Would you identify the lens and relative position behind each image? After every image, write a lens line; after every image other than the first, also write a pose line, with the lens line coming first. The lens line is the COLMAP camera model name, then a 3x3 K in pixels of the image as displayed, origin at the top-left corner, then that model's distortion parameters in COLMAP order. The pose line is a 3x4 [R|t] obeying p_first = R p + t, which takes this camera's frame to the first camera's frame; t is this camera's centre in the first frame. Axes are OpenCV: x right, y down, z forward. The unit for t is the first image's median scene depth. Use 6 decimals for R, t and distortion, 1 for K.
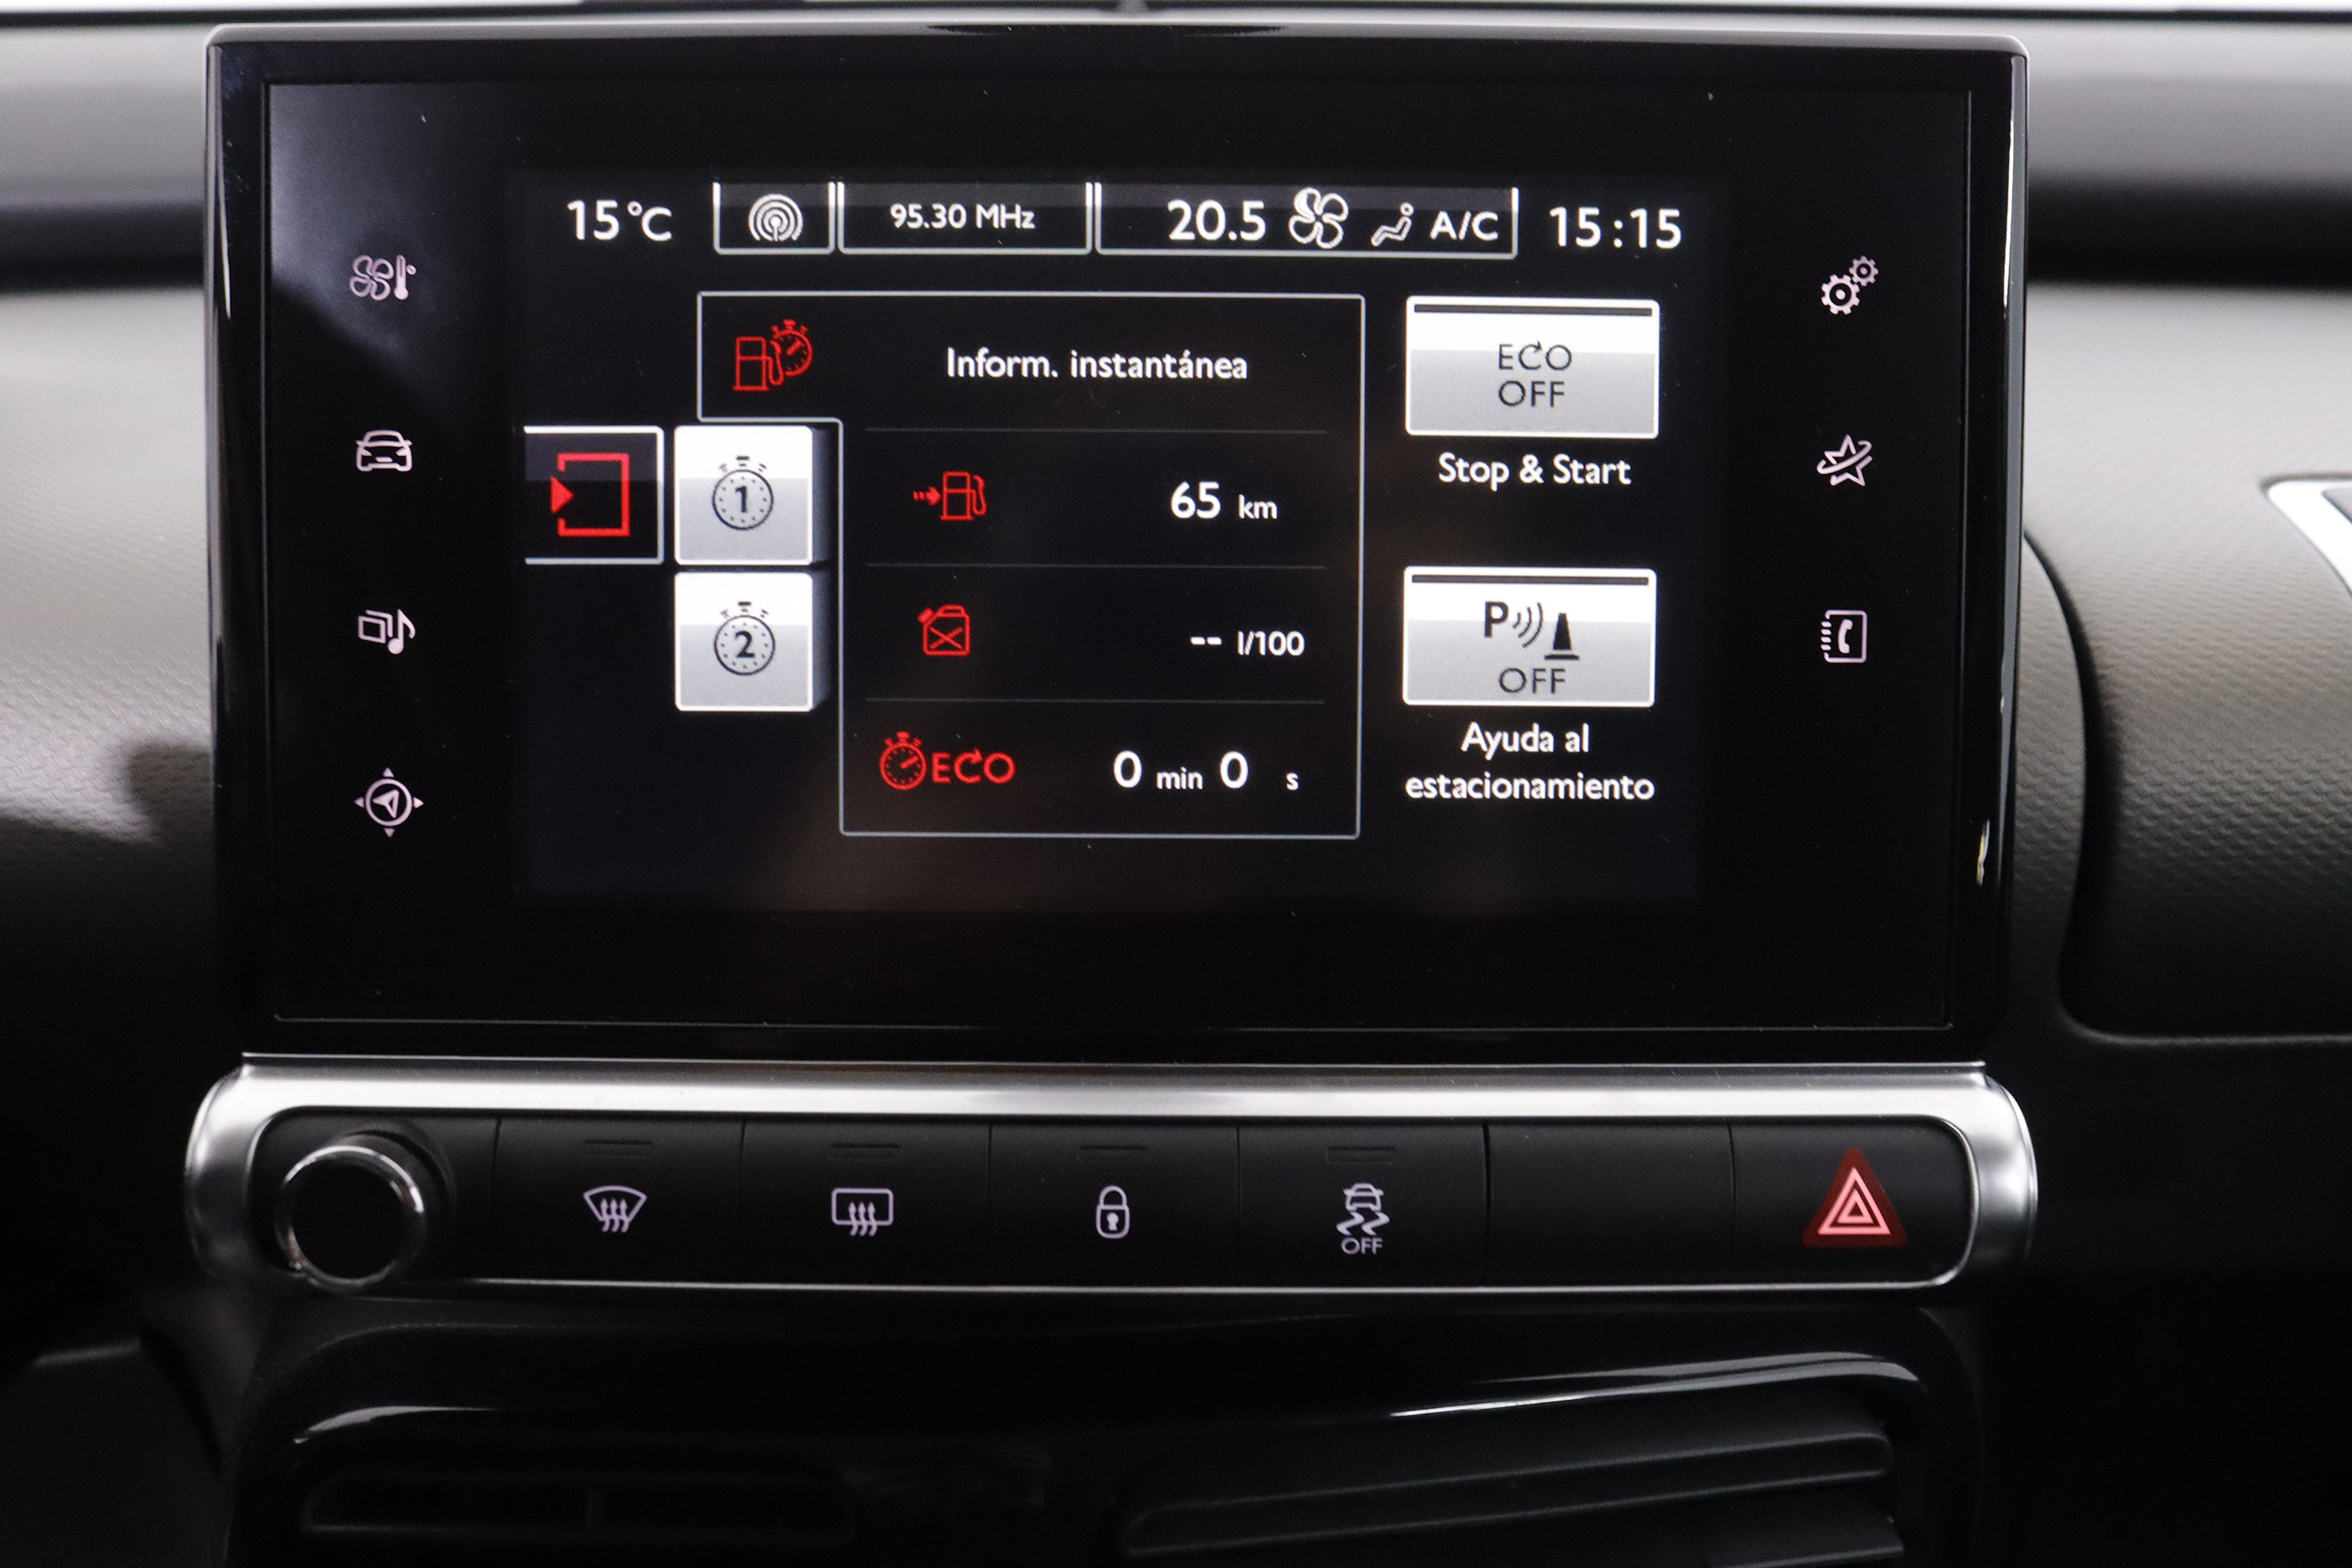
lens RADIAL K [[2232.3, 0, 1179.2], [0, 2232.3, 797.1], [0, 0, 1]] dist [-0.074919, 0.000000]
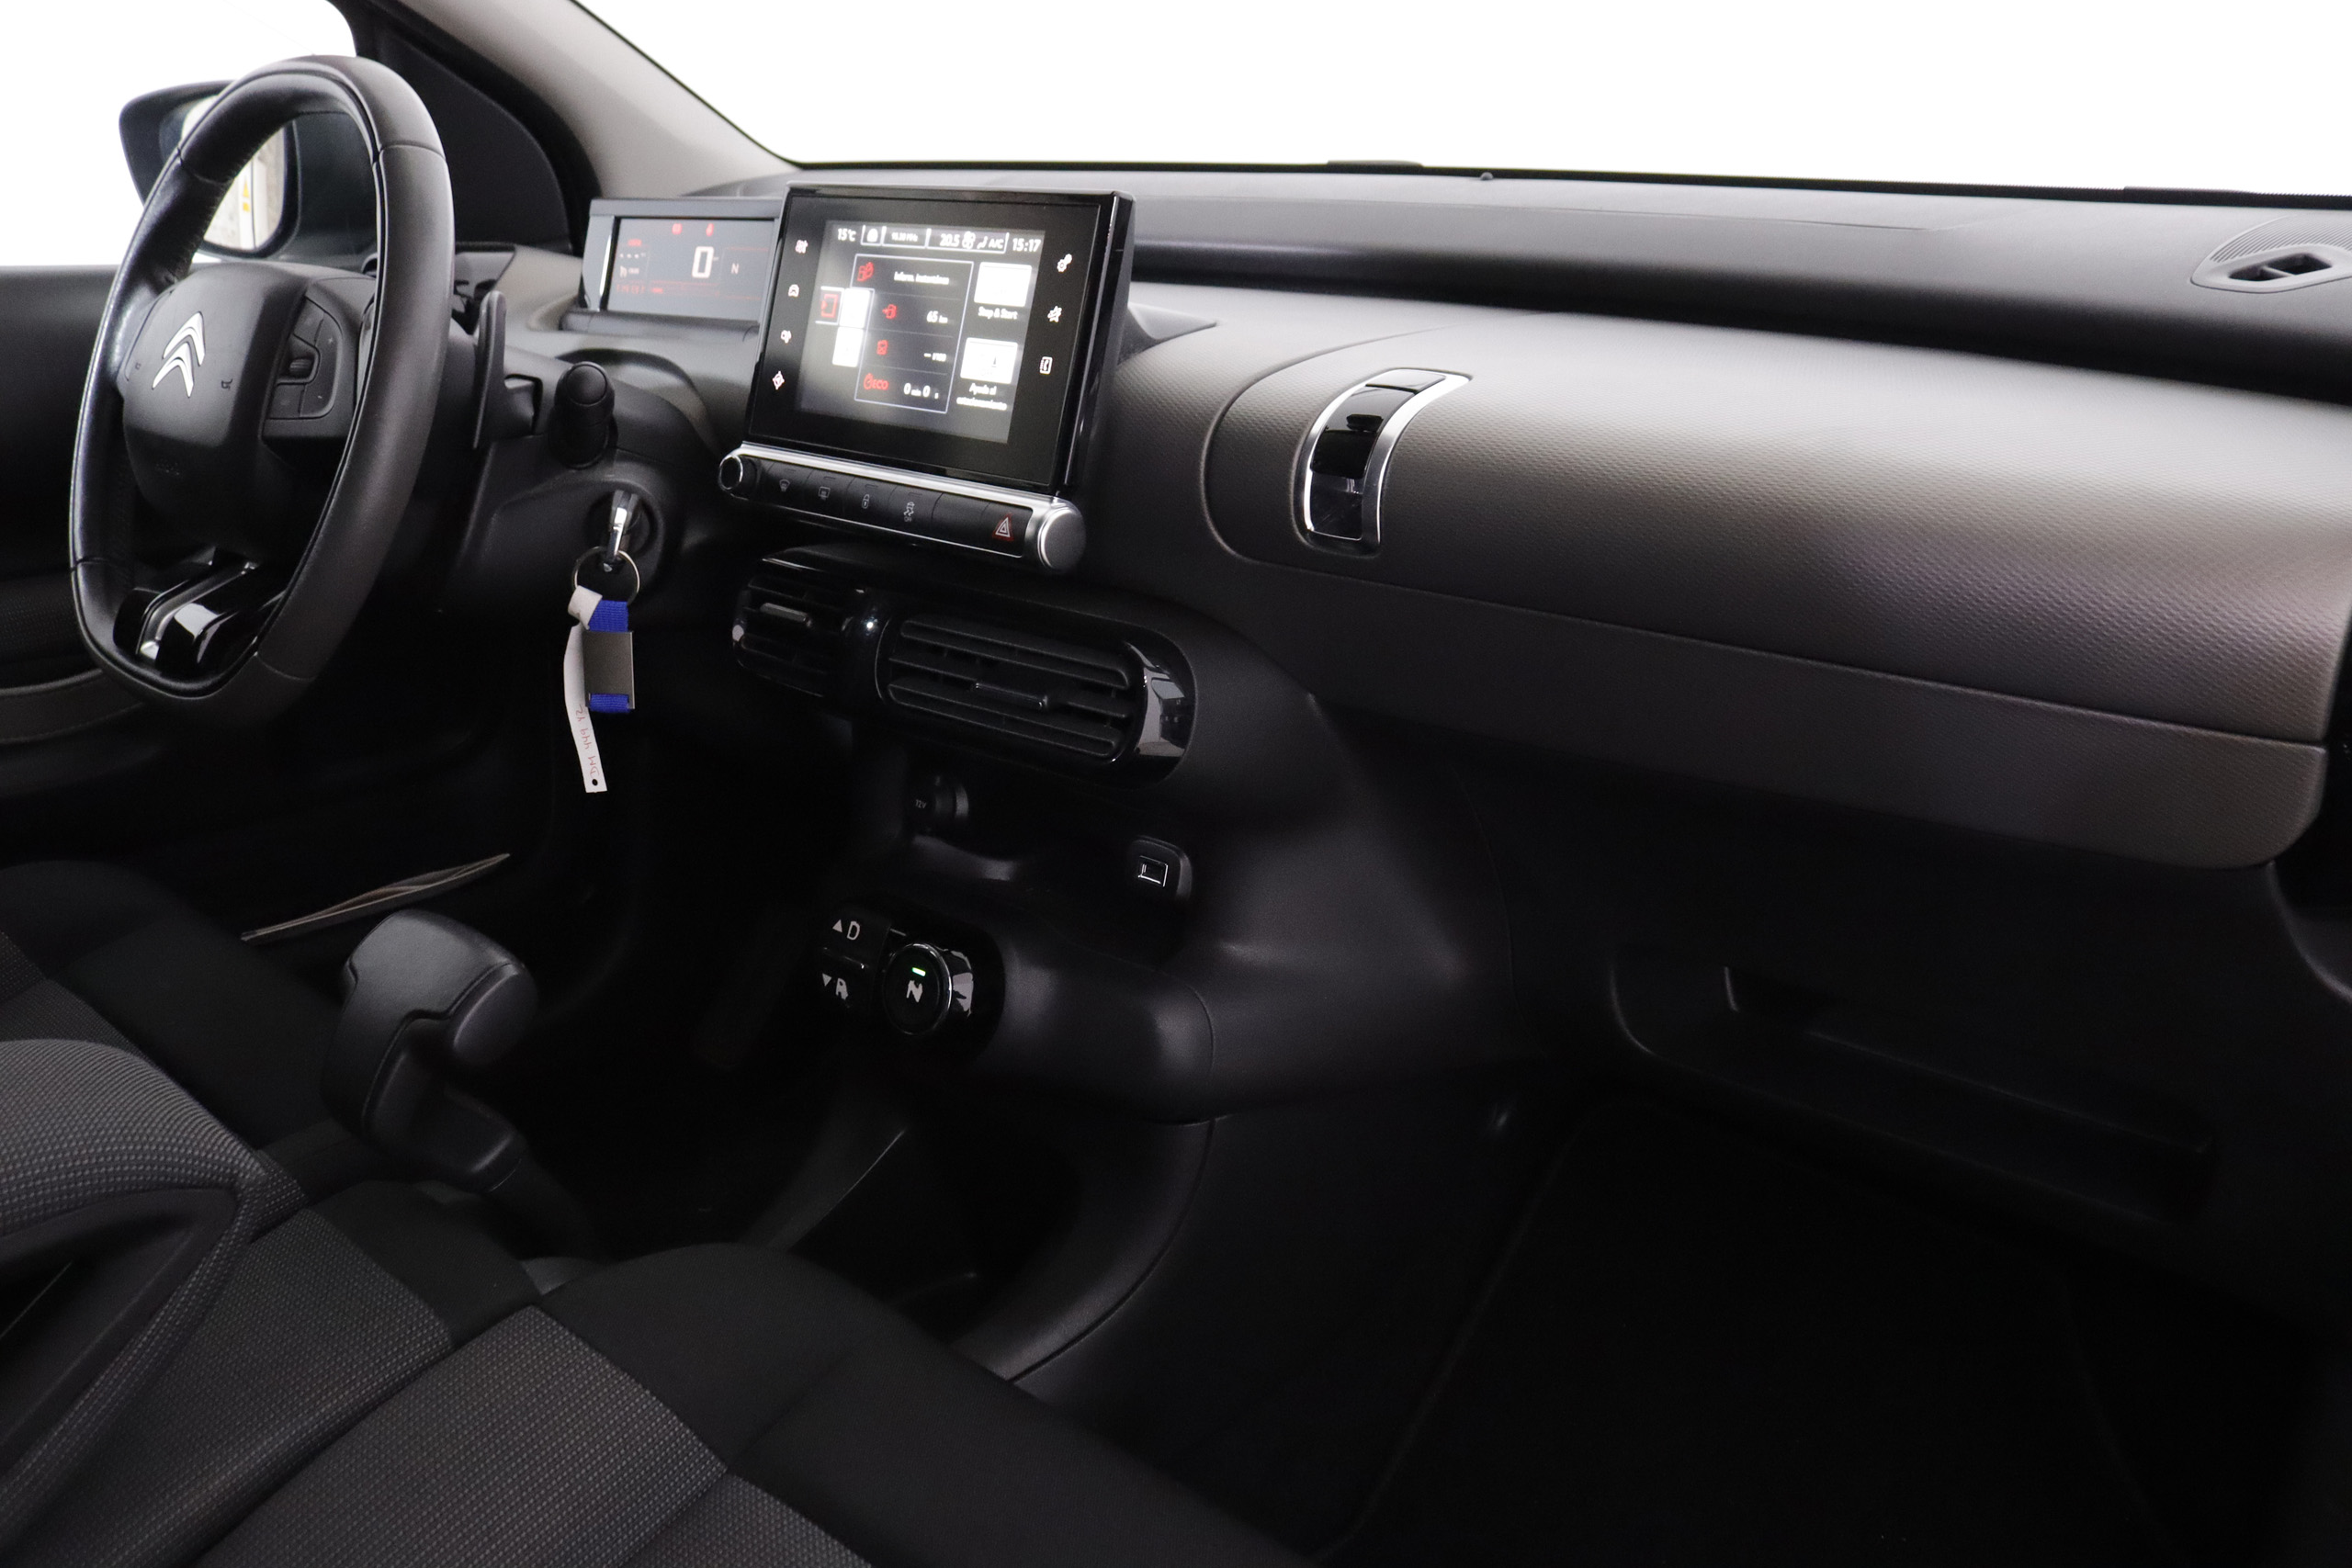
lens RADIAL K [[2058.3, 0, 1175.4], [0, 2058.3, 780.6], [0, 0, 1]] dist [0.001552, 0.015009]
pose [[0.722706, 0.203427, -0.660540, 2.680689], [-0.240027, 0.970093, 0.036143, 0.387080], [0.648138, 0.132426, 0.749920, -1.166692]]
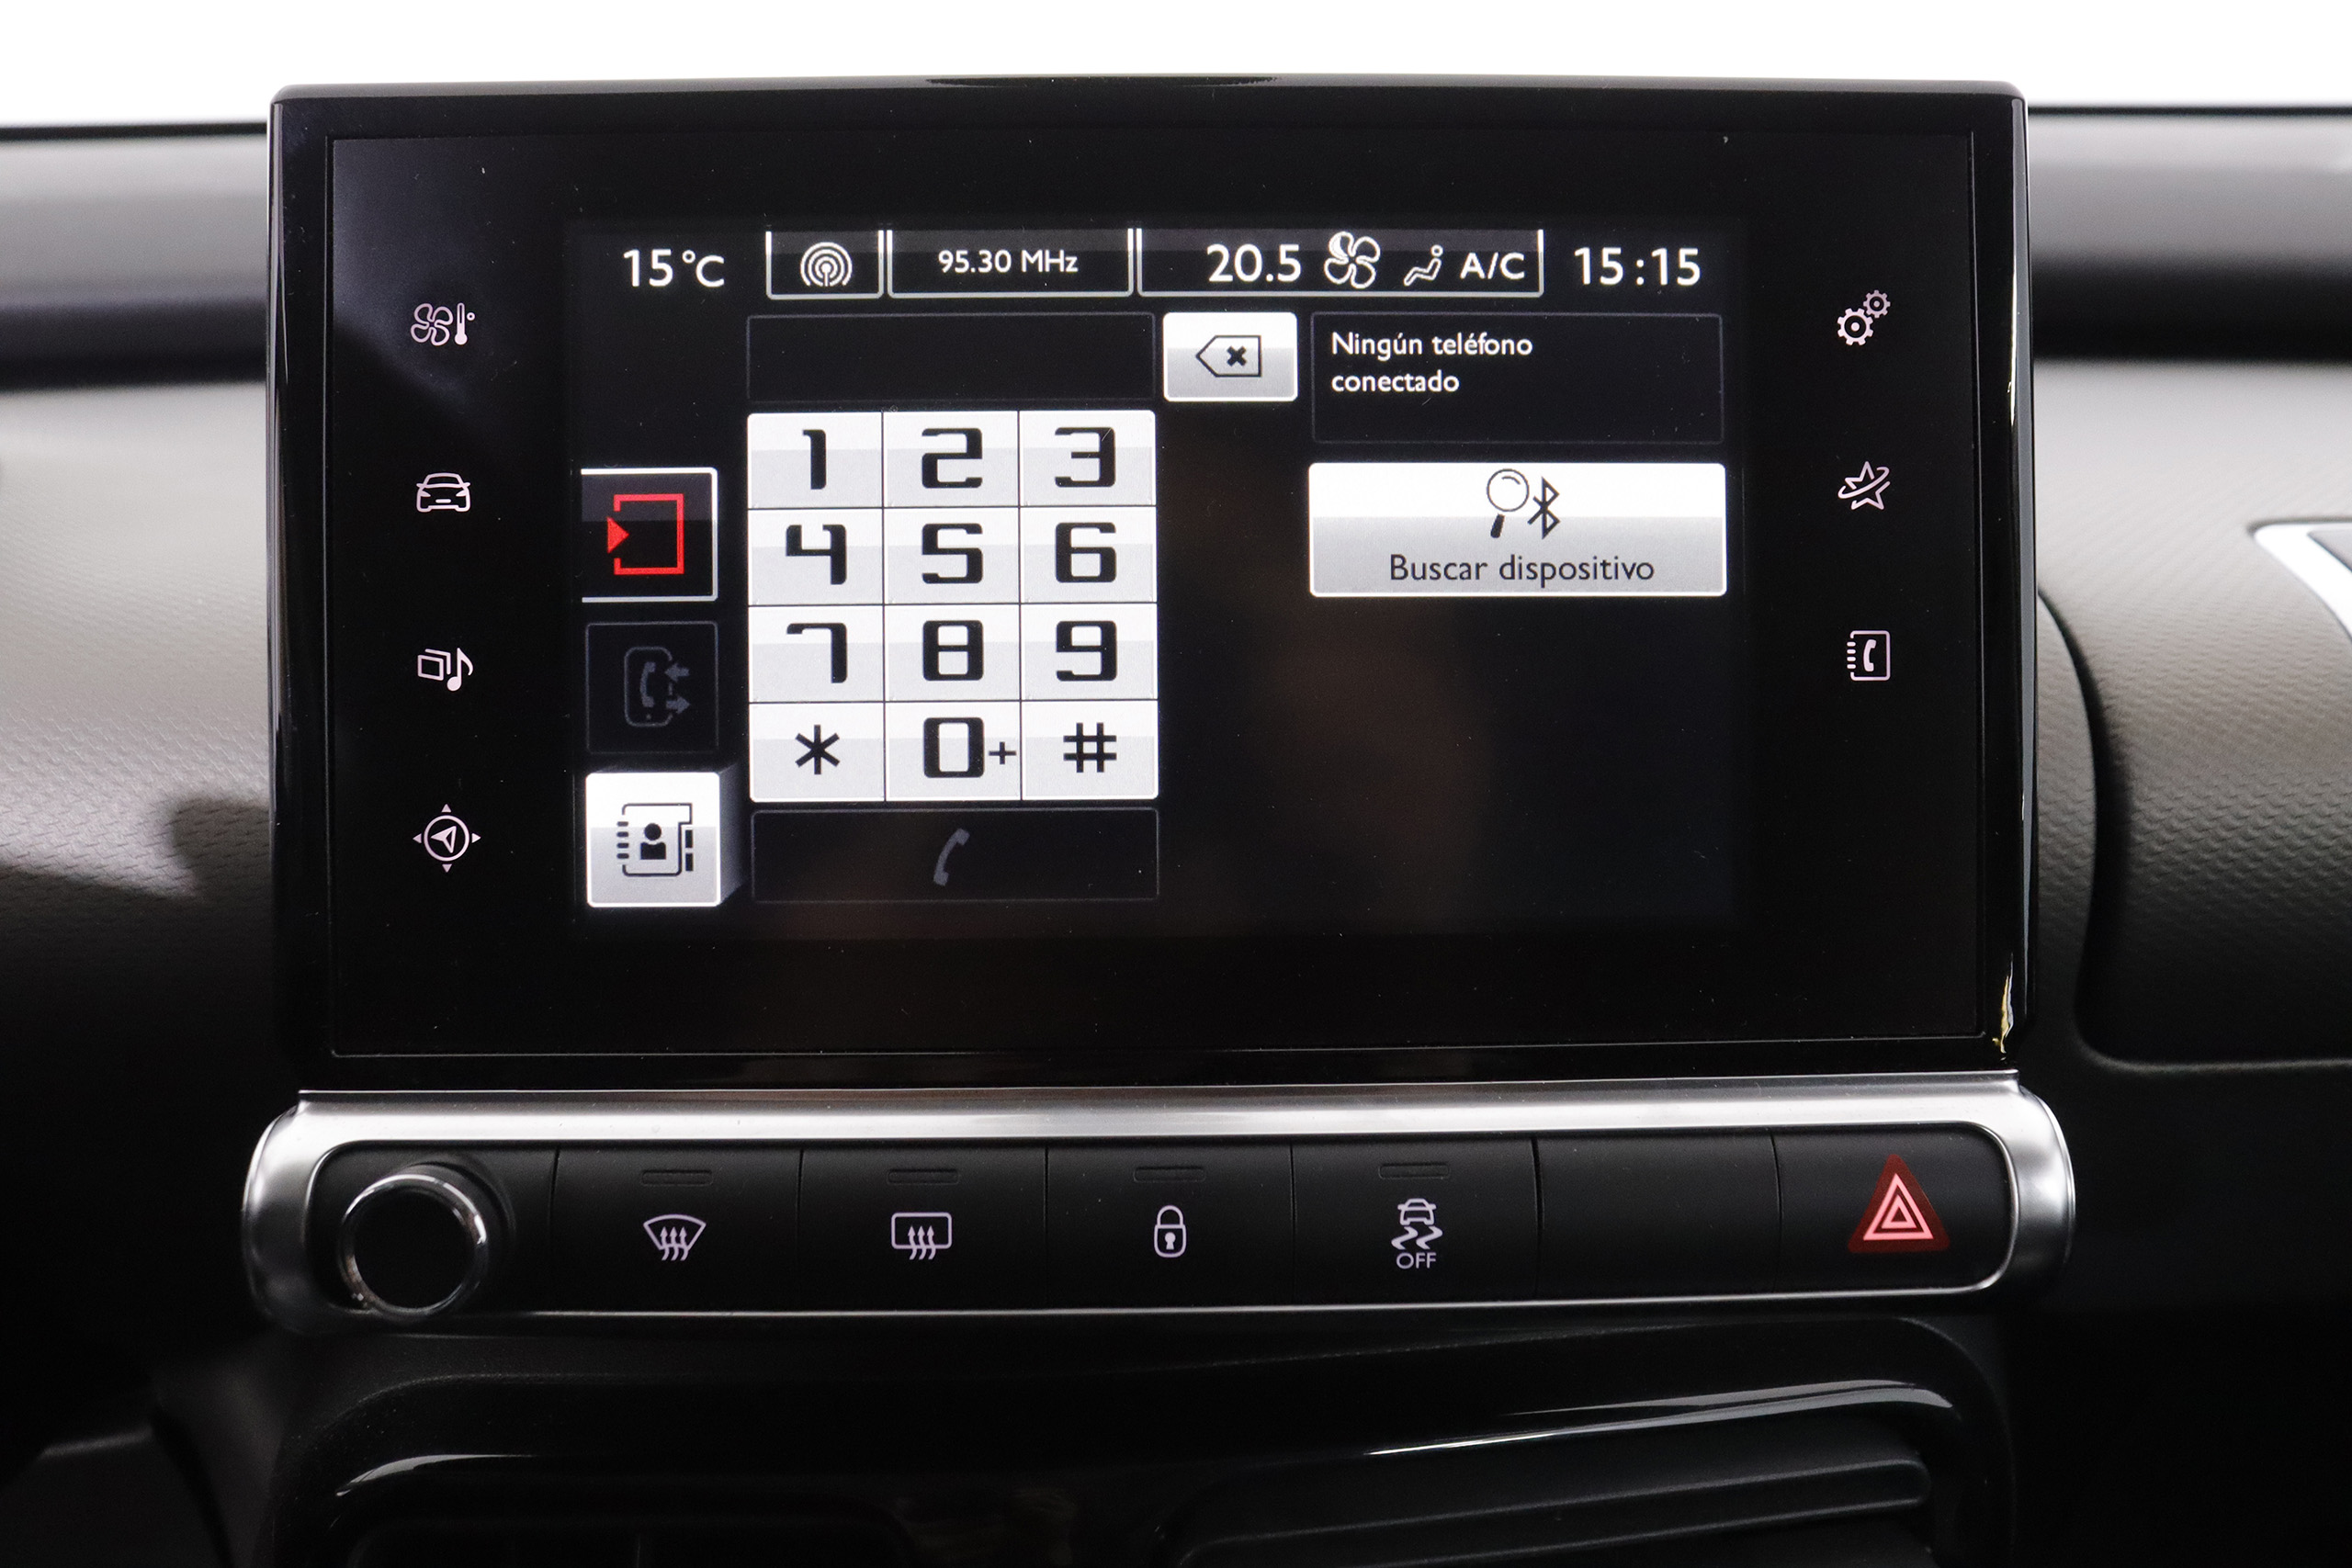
lens RADIAL K [[2232.3, 0, 1186.6], [0, 2232.3, 796.8], [0, 0, 1]] dist [-0.074919, 0.000000]
pose [[0.999691, -0.015377, 0.019540, -0.038376], [0.016437, 0.998335, -0.055290, 0.045126], [-0.018657, 0.055594, 0.998279, -0.018872]]
